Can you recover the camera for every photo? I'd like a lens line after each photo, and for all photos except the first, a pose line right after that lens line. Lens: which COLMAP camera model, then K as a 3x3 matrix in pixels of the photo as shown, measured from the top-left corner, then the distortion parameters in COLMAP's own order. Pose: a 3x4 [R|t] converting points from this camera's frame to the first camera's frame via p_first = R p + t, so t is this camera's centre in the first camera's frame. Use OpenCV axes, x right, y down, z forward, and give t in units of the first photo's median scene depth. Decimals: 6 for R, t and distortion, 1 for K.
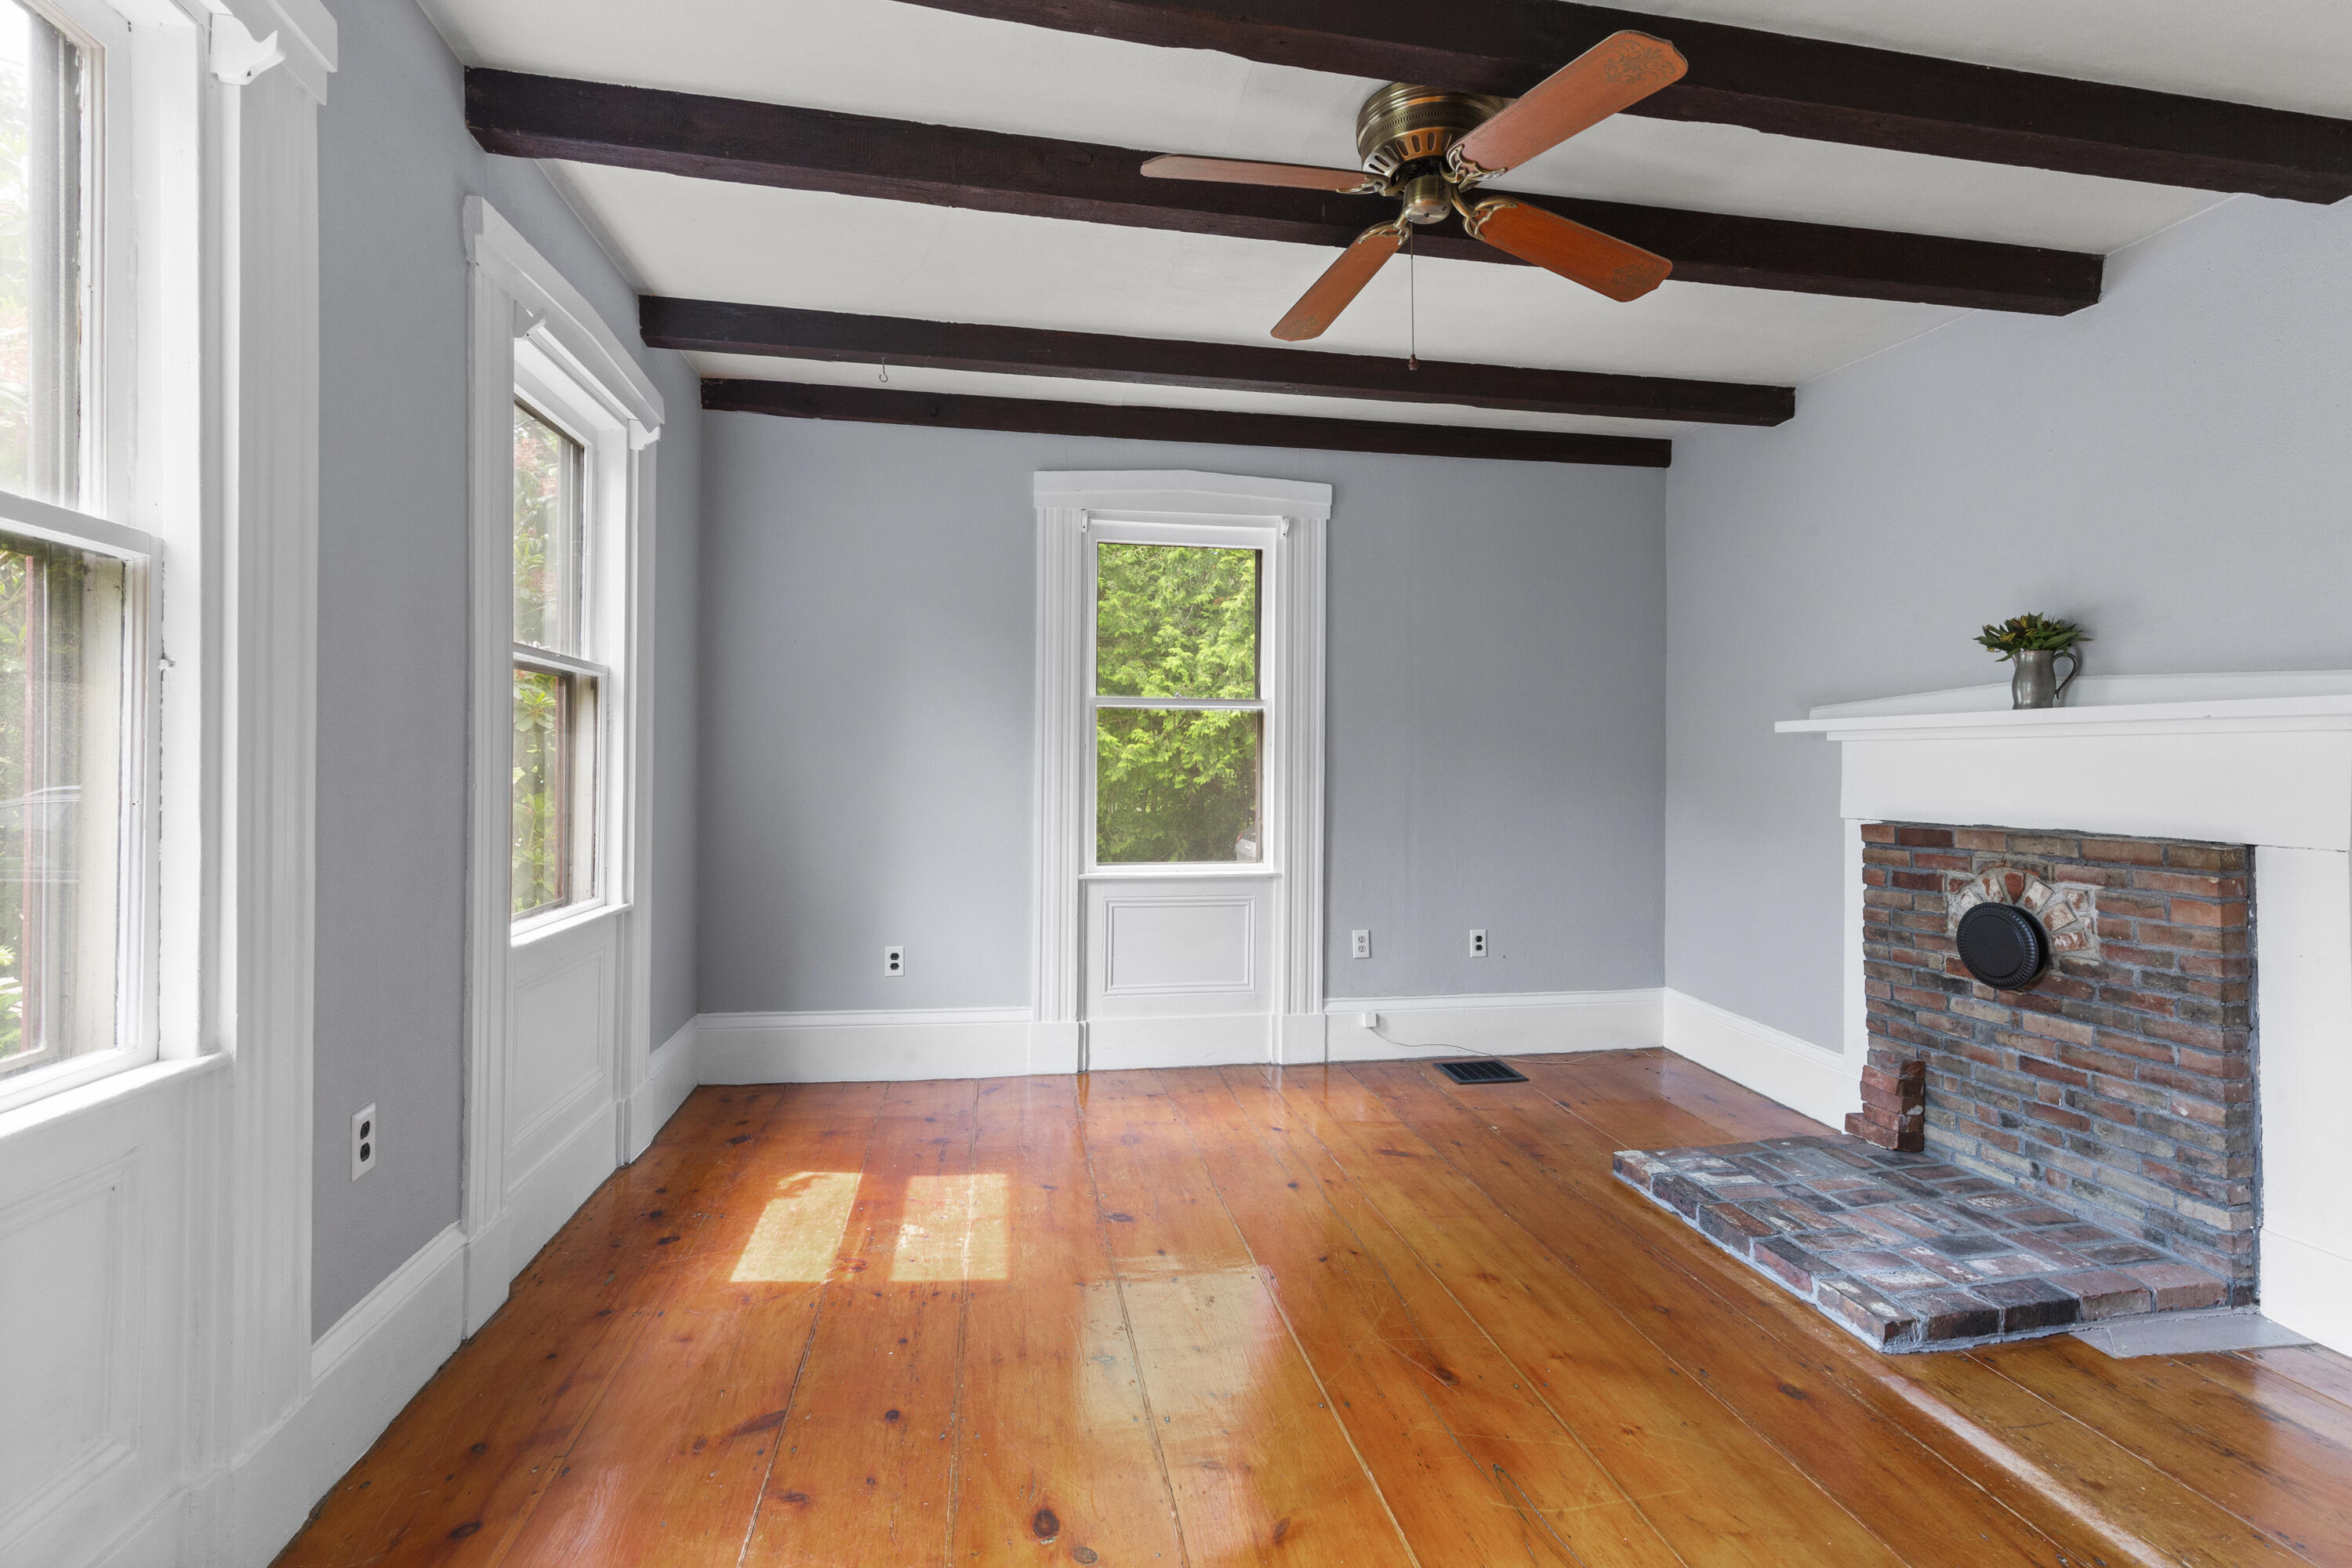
lens RADIAL K [[1247.0, 0, 1174.6], [0, 1247.0, 742.6], [0, 0, 1]] dist [0.001228, 0.009706]
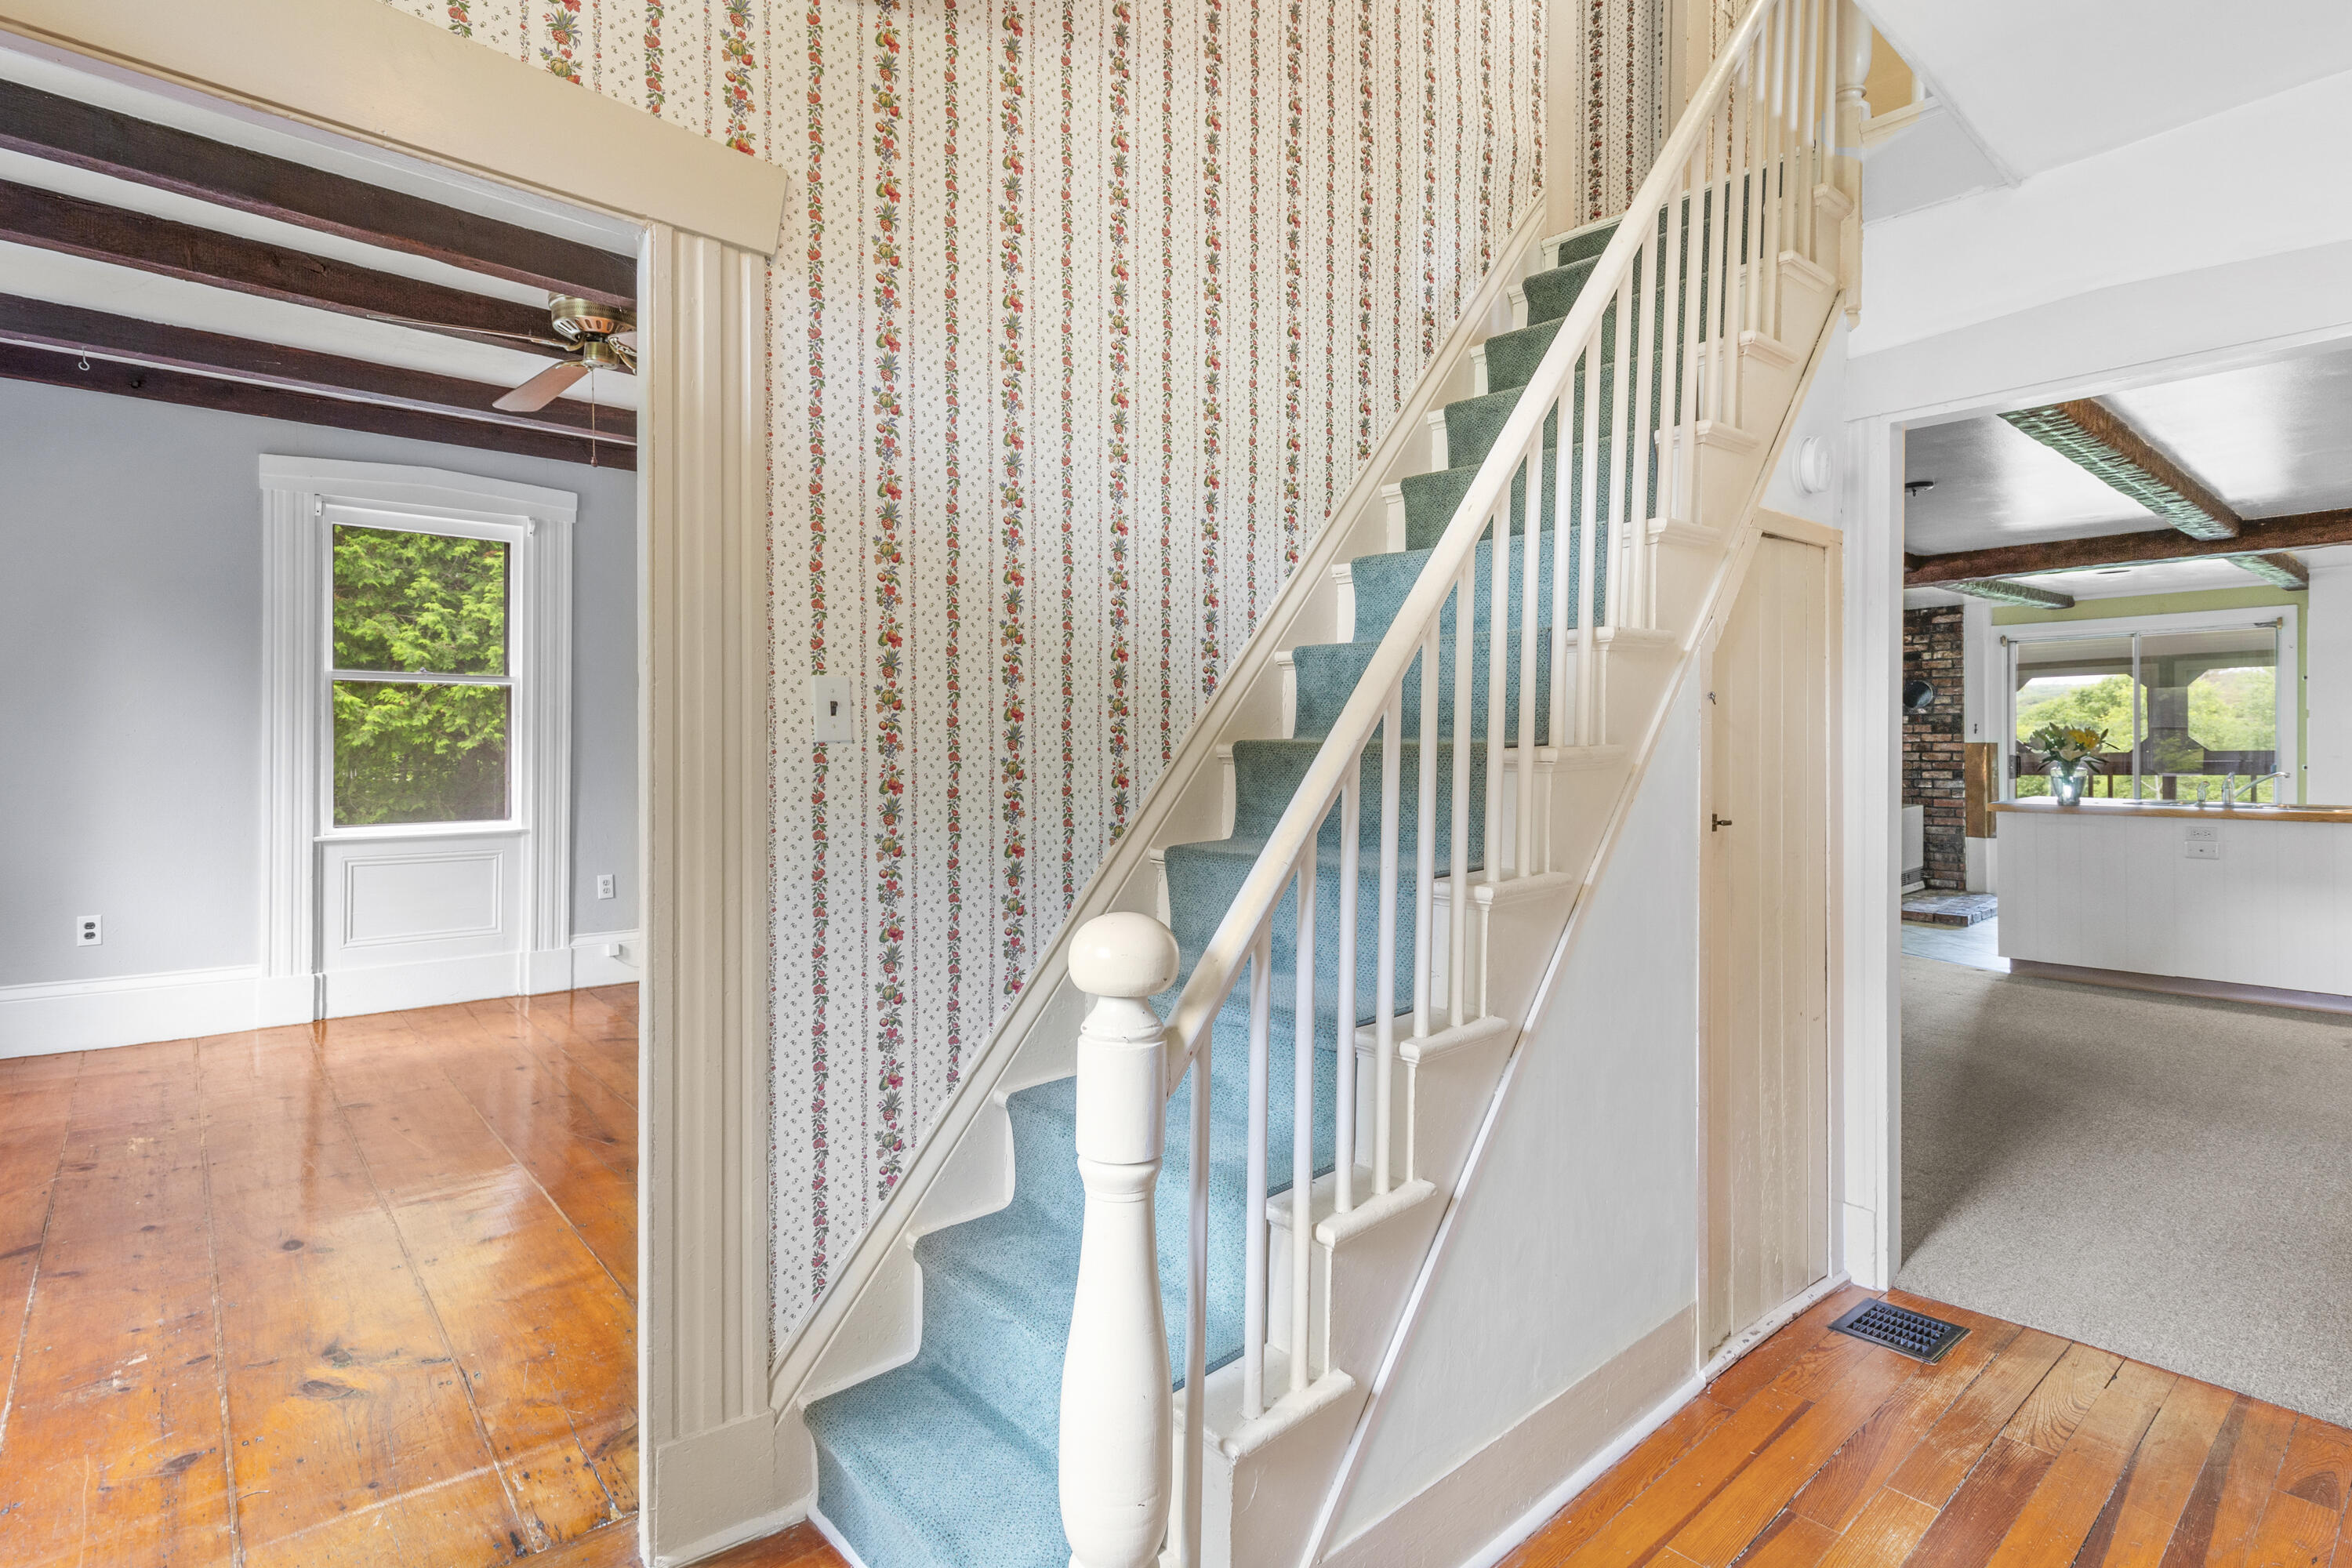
lens RADIAL K [[1247.0, 0, 1174.6], [0, 1247.0, 742.6], [0, 0, 1]] dist [0.001228, 0.009706]
pose [[0.862945, -0.003943, 0.505282, 0.025060], [-0.011618, 0.999550, 0.027643, -0.018538], [-0.505164, -0.029725, 0.862512, -0.392931]]
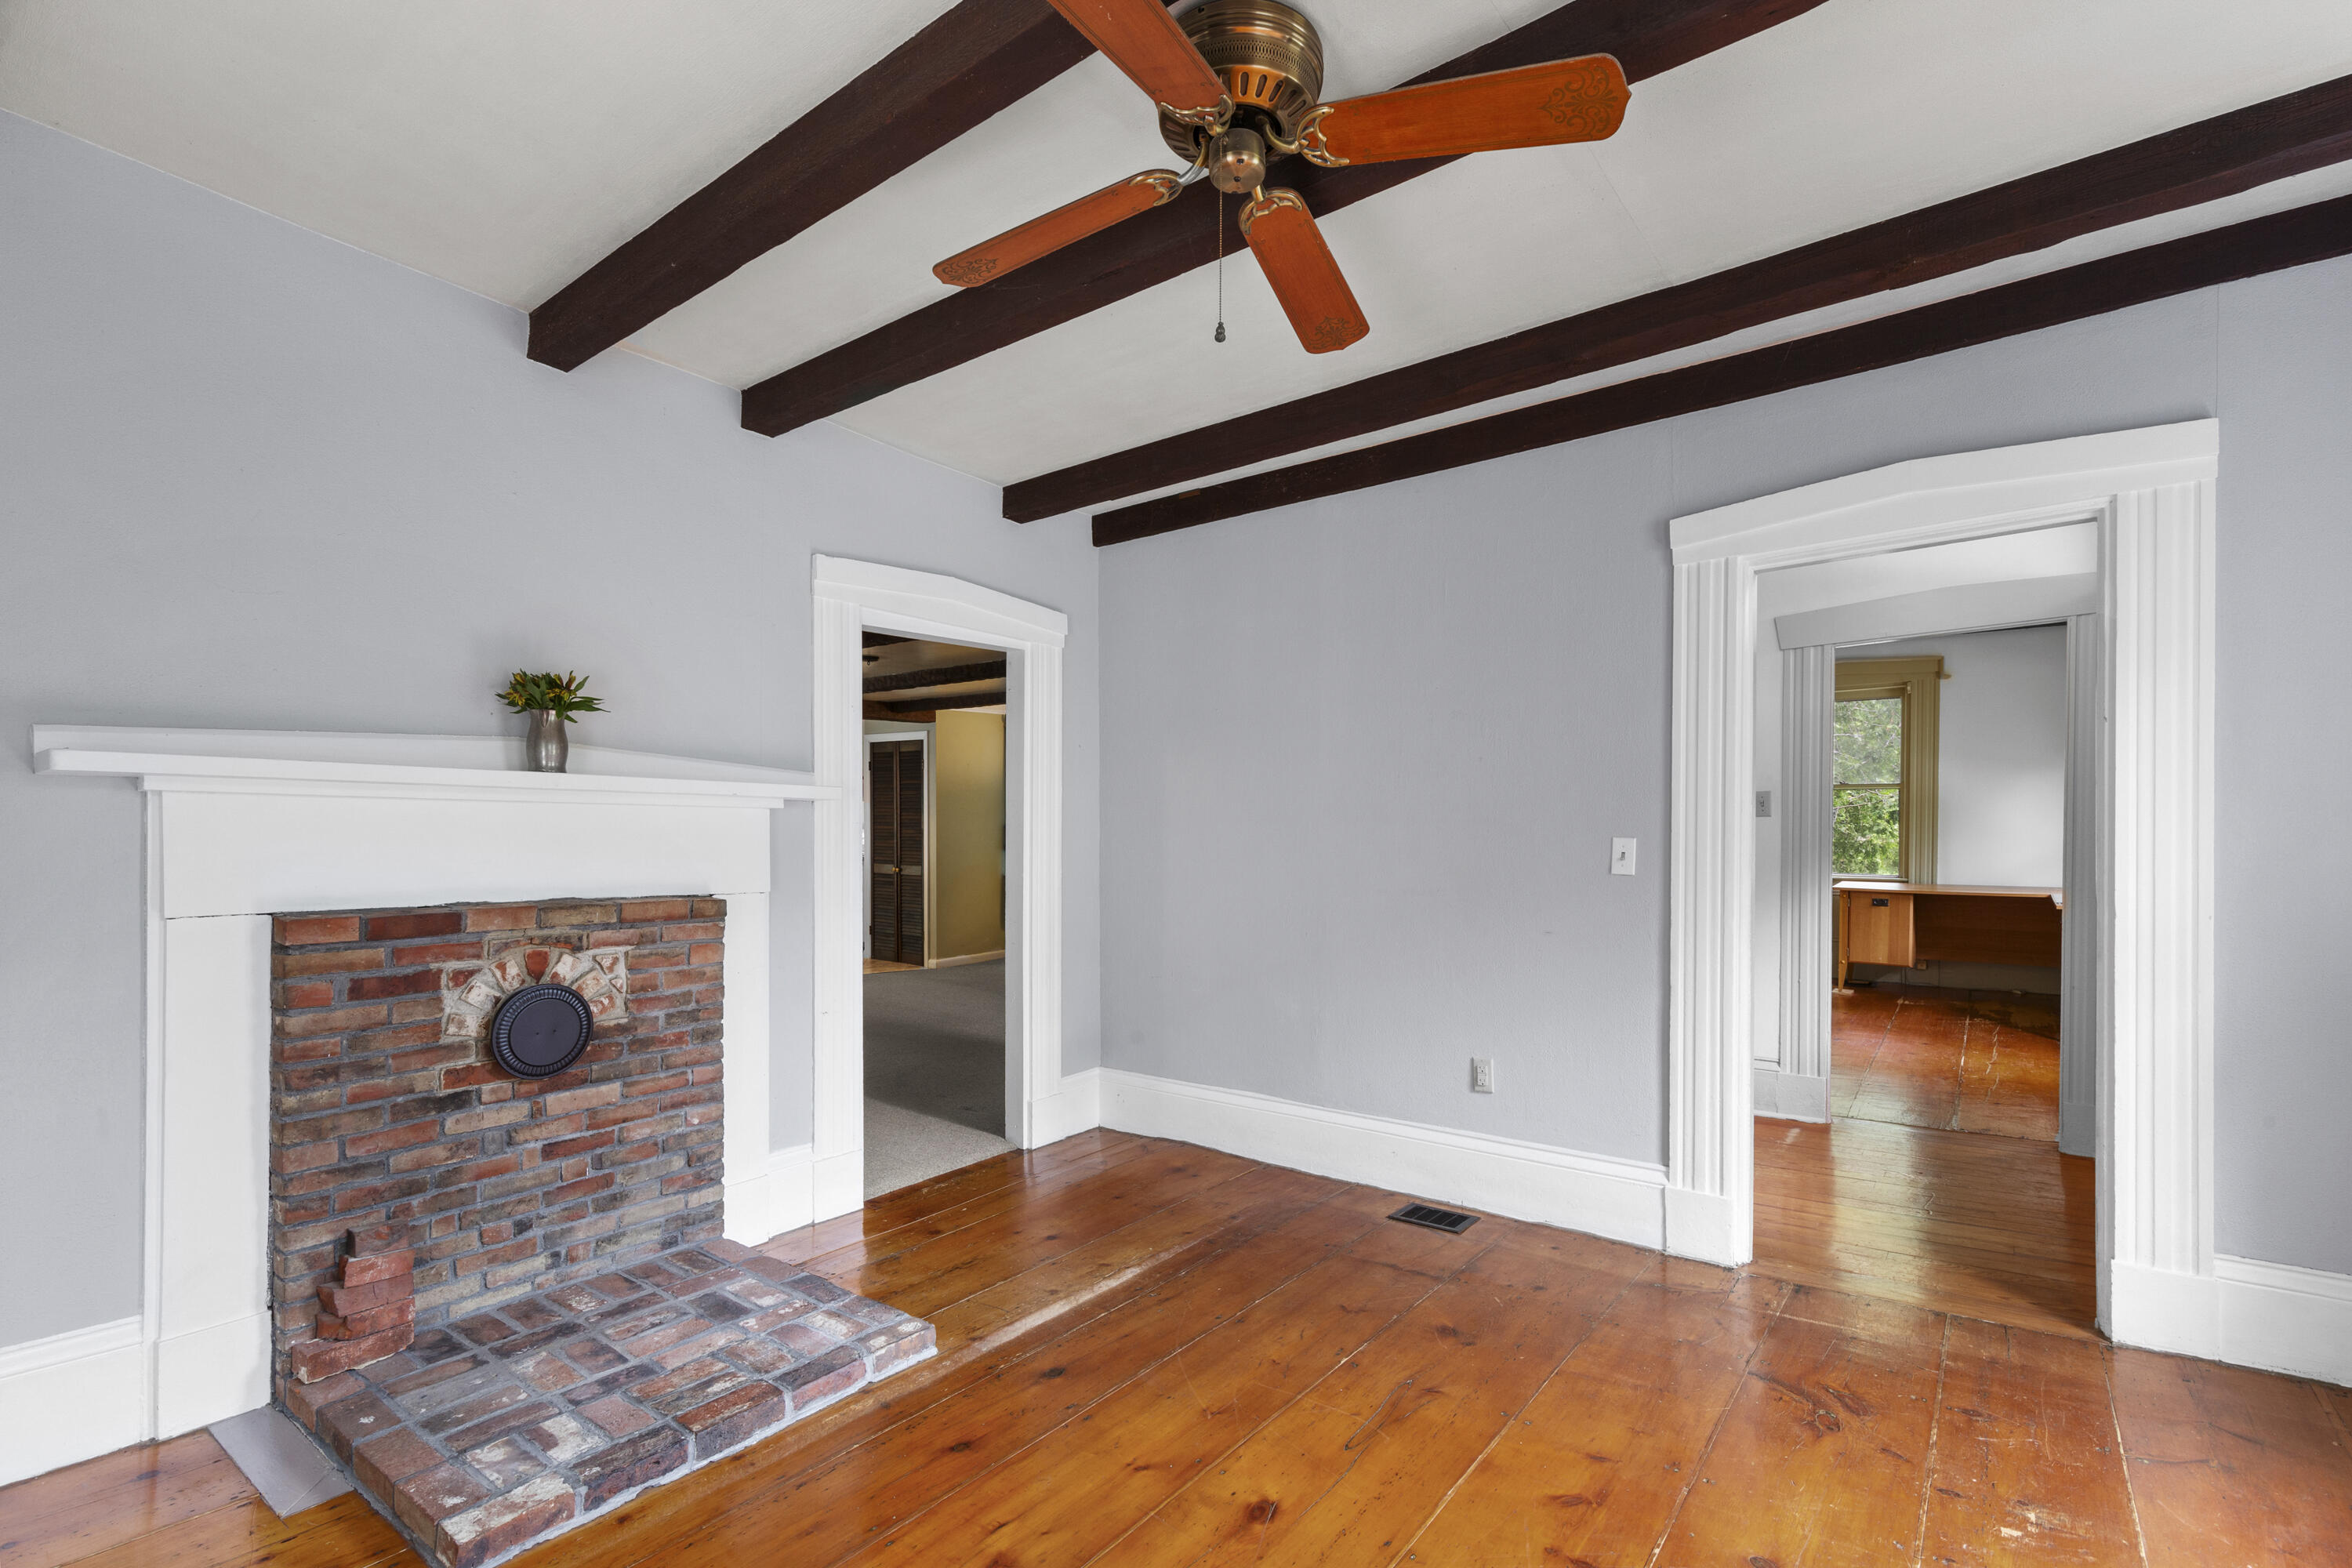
lens RADIAL K [[1124.2, 0, 1176.6], [0, 1124.2, 827.8], [0, 0, 1]] dist [0.002029, 0.000615]
pose [[-0.713393, -0.004171, 0.700752, -0.239050], [-0.020272, 0.999687, -0.014688, 0.017516], [-0.700471, -0.024684, -0.713254, 1.255536]]
